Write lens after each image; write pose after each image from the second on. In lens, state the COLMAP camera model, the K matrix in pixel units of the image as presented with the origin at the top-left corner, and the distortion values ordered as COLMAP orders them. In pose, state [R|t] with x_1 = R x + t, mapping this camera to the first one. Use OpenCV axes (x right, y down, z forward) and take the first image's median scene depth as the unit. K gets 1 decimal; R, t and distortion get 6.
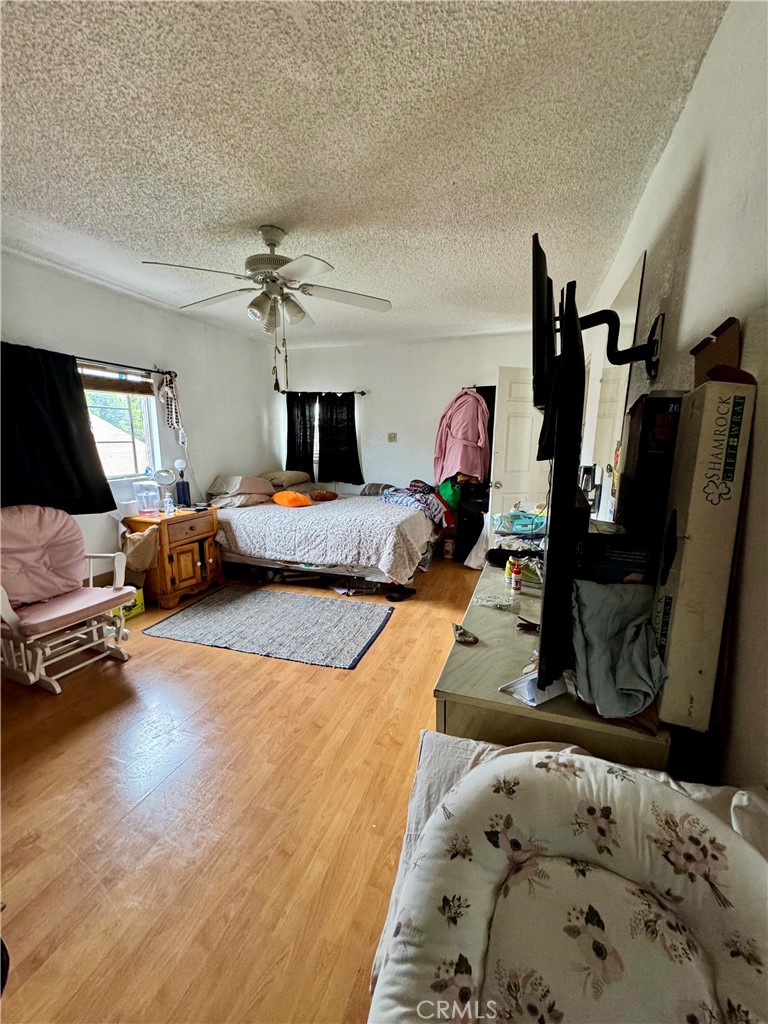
lens RADIAL K [[408.7, 0, 389.6], [0, 408.7, 512.4], [0, 0, 1]] dist [0.003631, 0.000213]
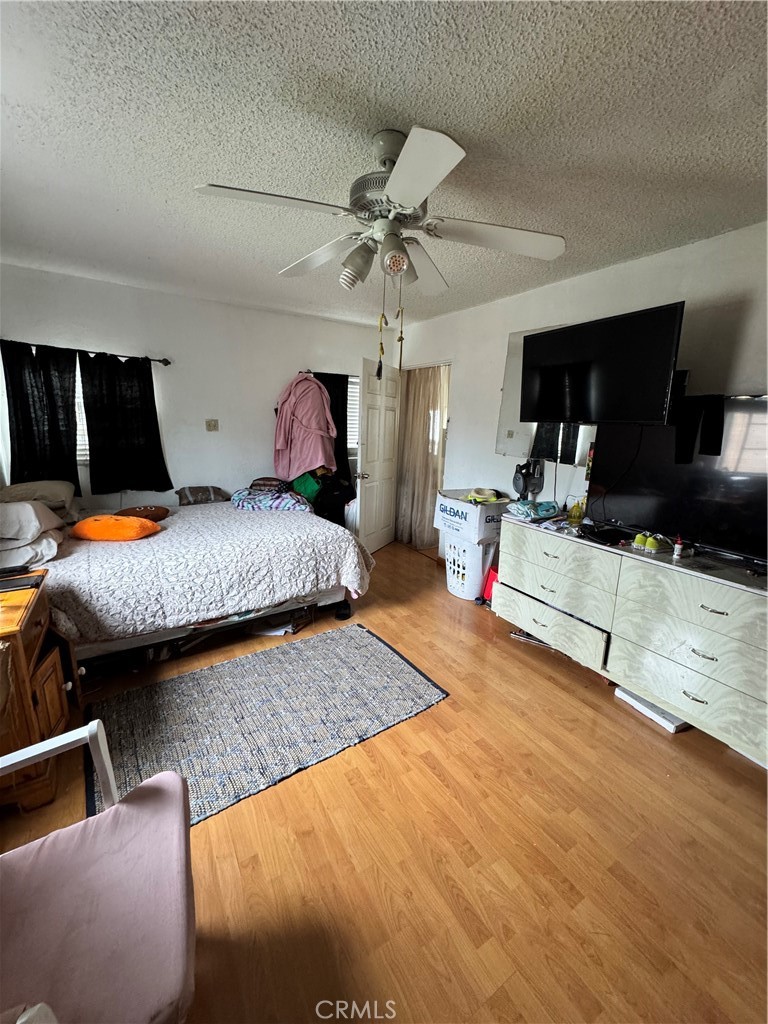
lens RADIAL K [[408.7, 0, 388.3], [0, 408.7, 511.7], [0, 0, 1]] dist [0.003631, 0.000213]
pose [[0.622741, -0.158308, 0.766245, -0.553536], [0.116654, 0.987157, 0.109142, -0.093000], [-0.773683, 0.021418, 0.633211, 0.353655]]
